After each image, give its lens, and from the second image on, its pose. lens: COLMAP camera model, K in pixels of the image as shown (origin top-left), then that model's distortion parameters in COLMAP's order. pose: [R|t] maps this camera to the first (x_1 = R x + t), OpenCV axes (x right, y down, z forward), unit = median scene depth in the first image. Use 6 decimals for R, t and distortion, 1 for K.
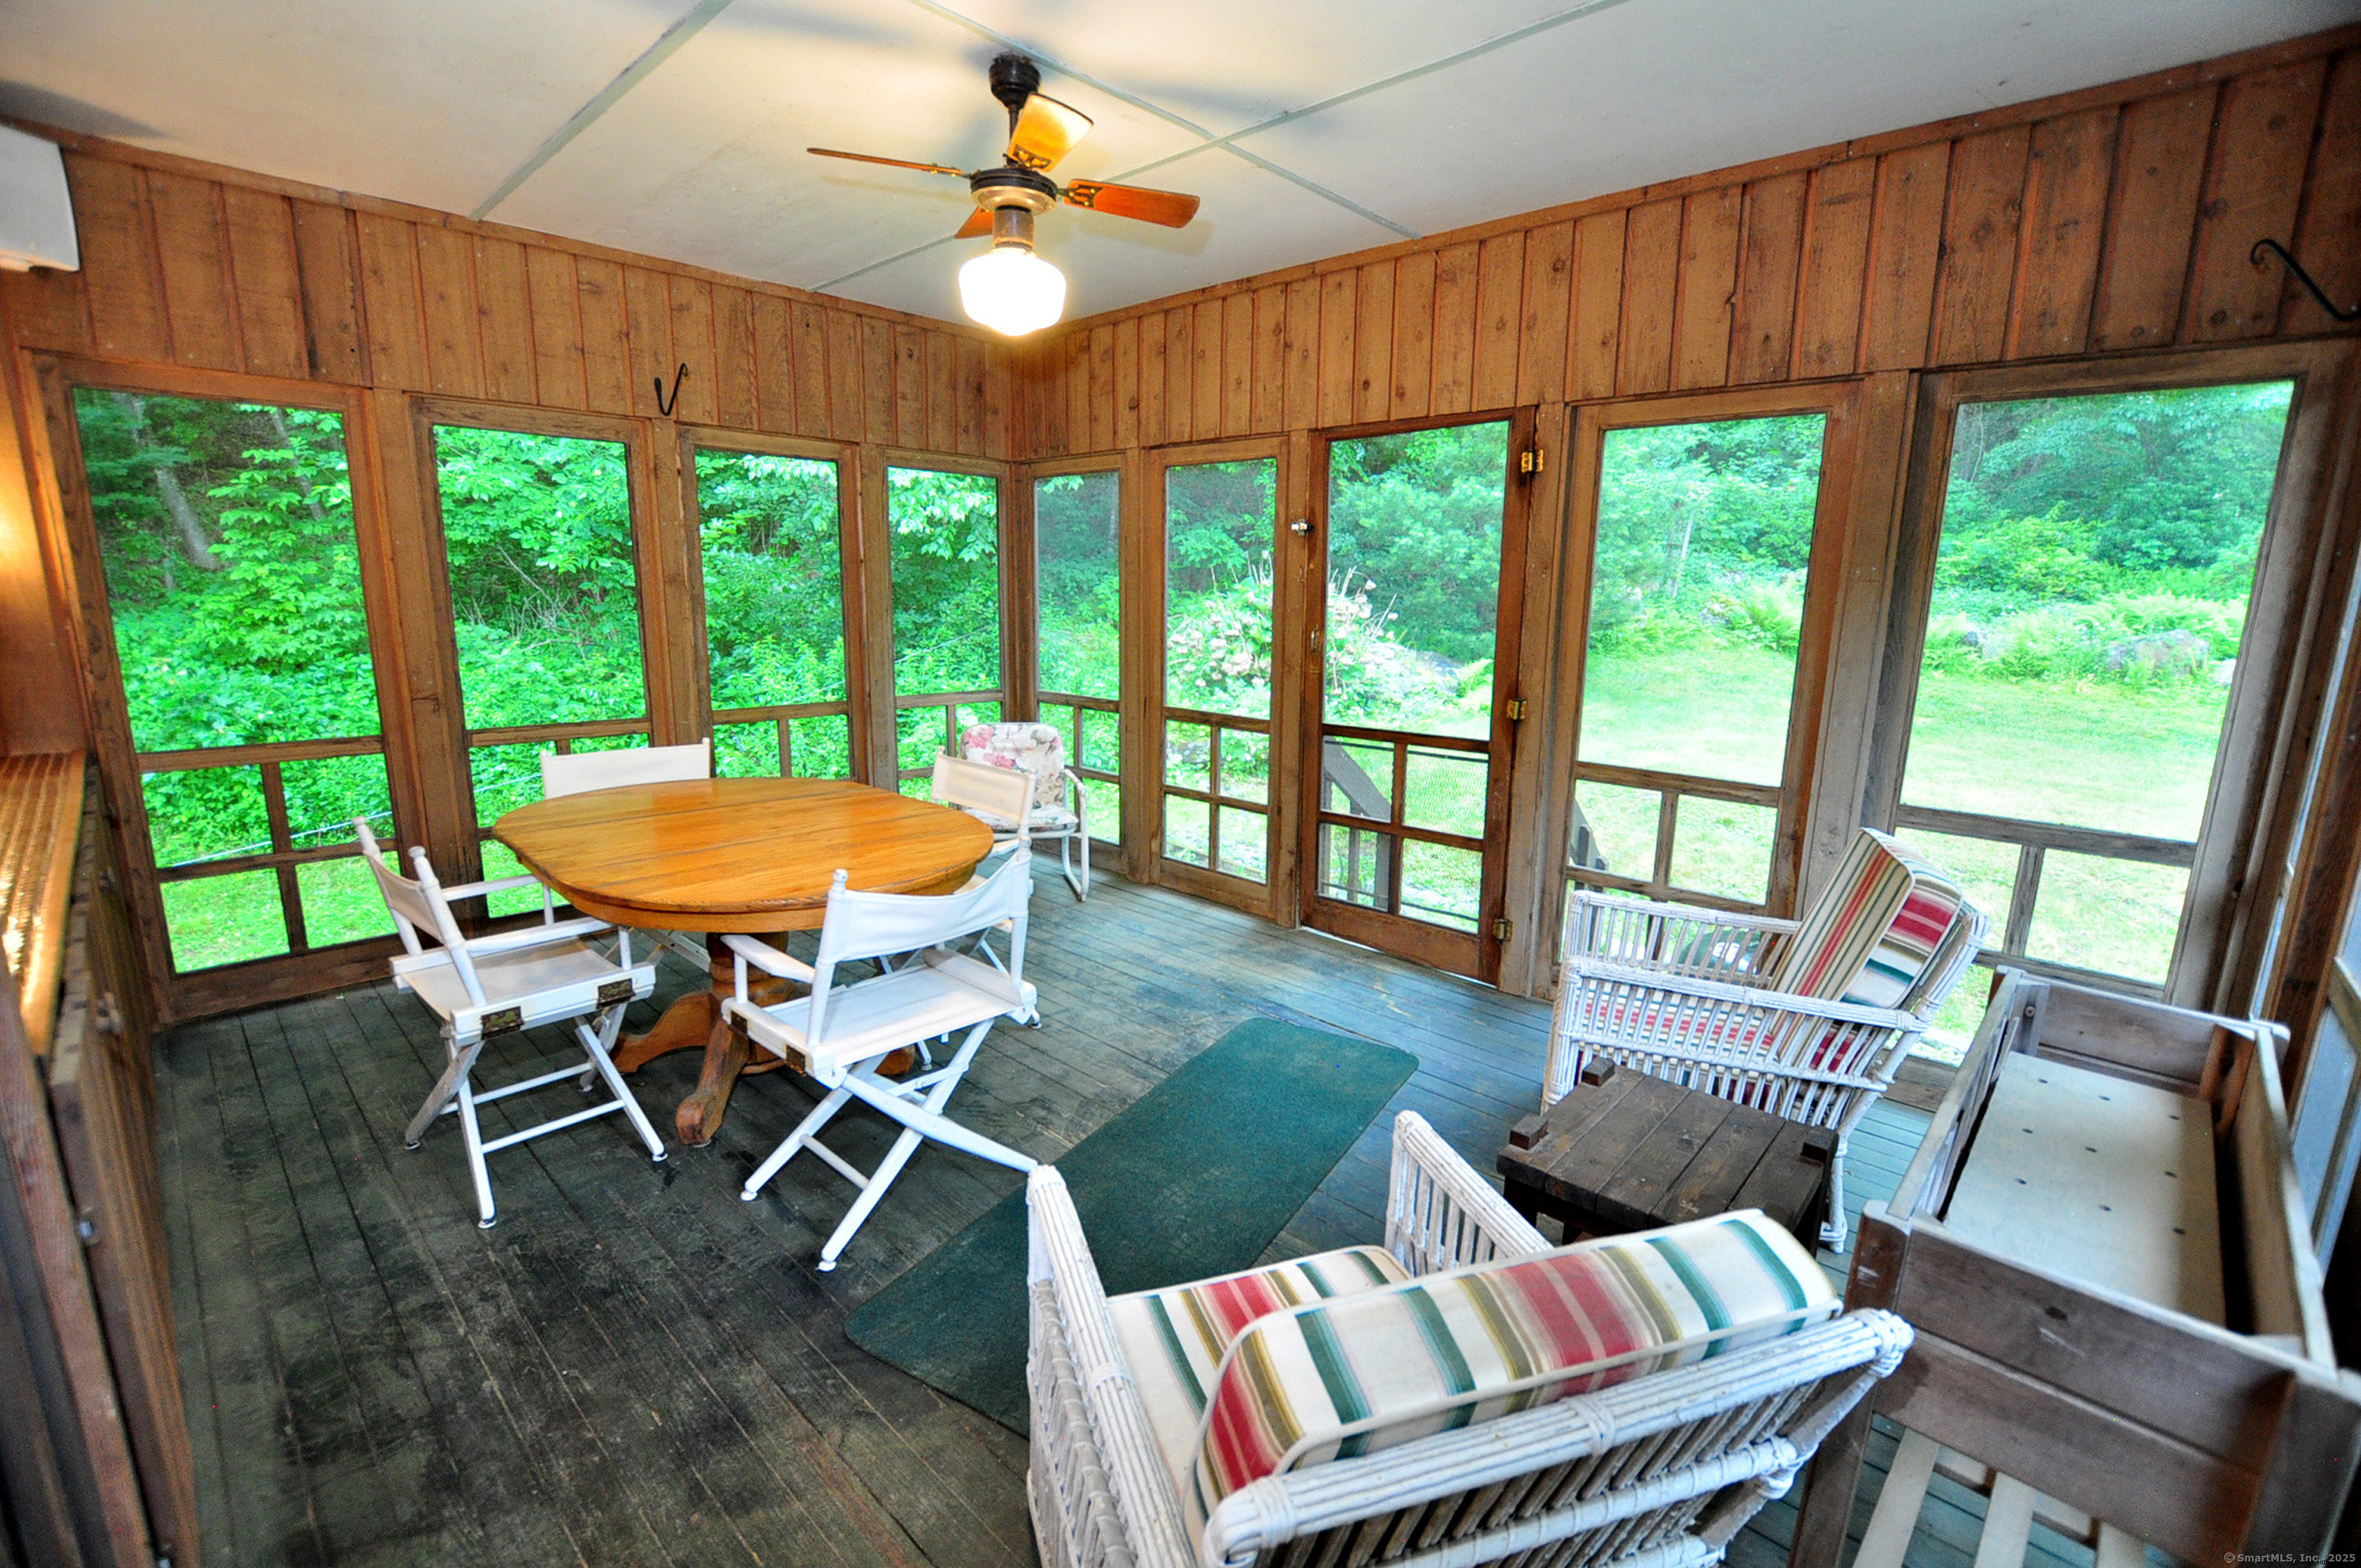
lens RADIAL K [[1047.8, 0, 1181.8], [0, 1047.8, 785.8], [0, 0, 1]] dist [-0.001236, -0.000148]
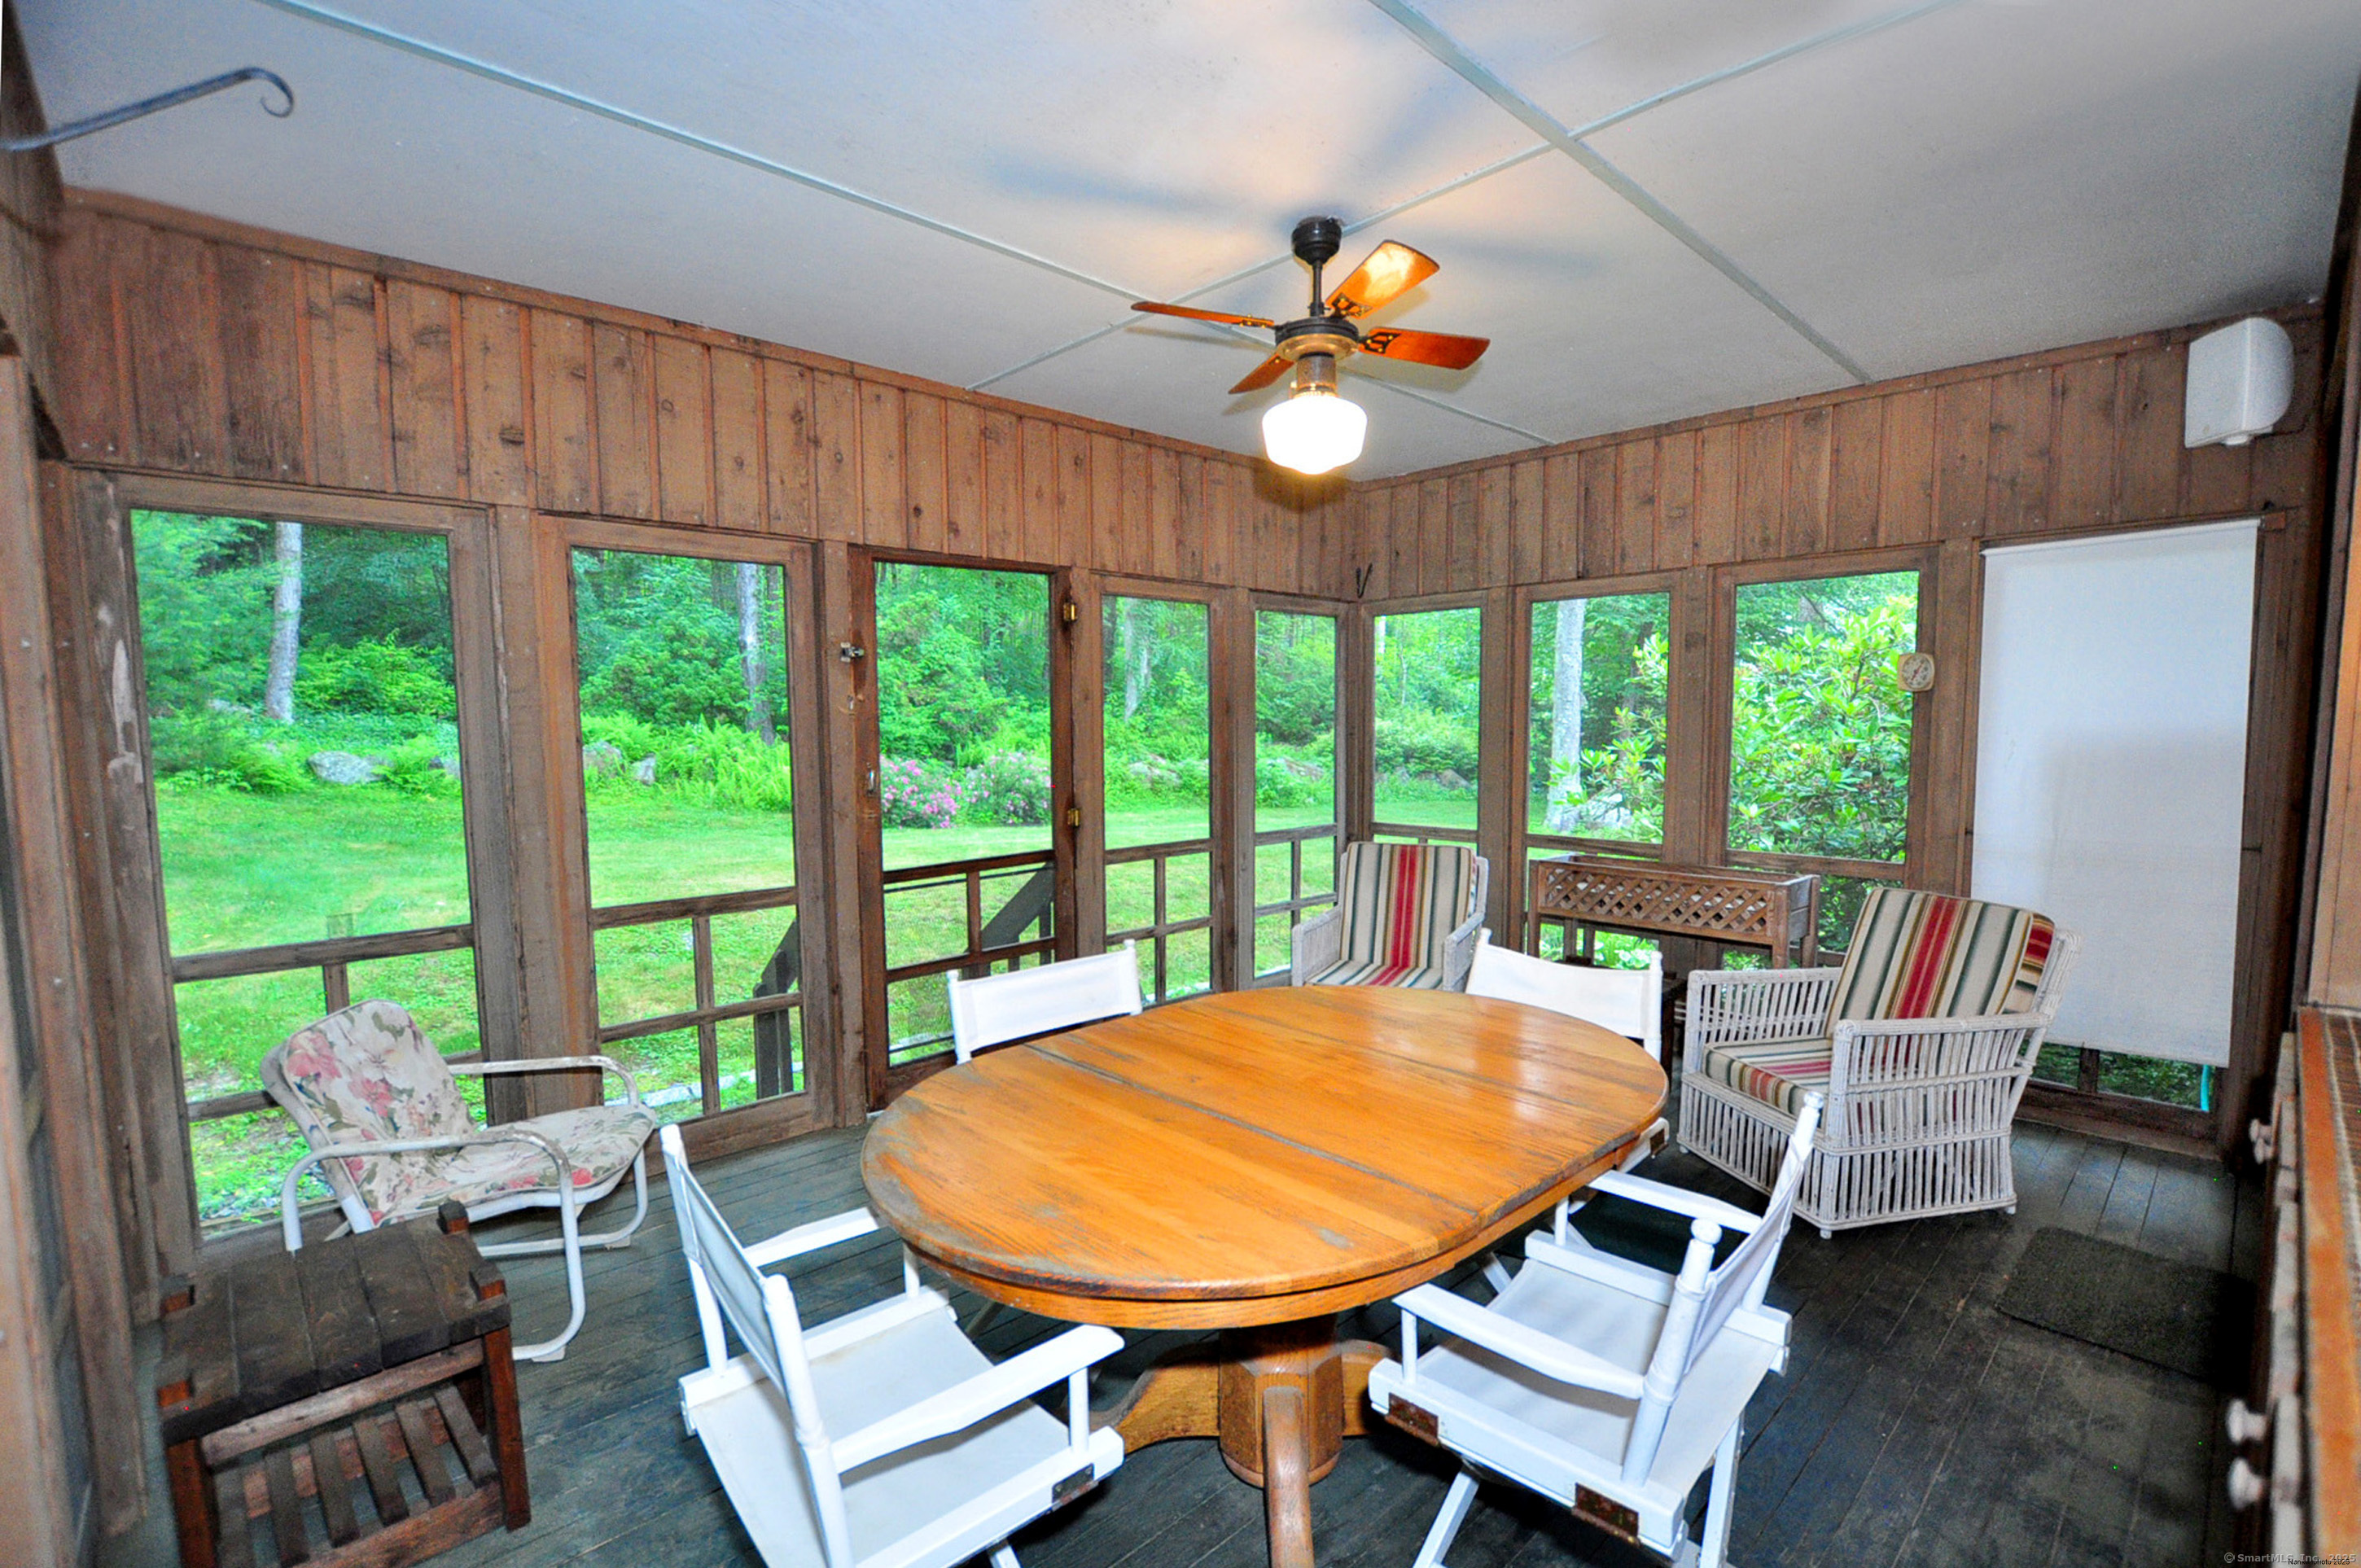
lens RADIAL K [[1047.8, 0, 1183.3], [0, 1047.8, 798.4], [0, 0, 1]] dist [-0.001236, -0.000148]
pose [[0.066653, -0.097494, 0.993002, -0.801628], [0.197760, 0.976762, 0.082626, -0.158887], [-0.977982, 0.190868, 0.084384, 0.741796]]
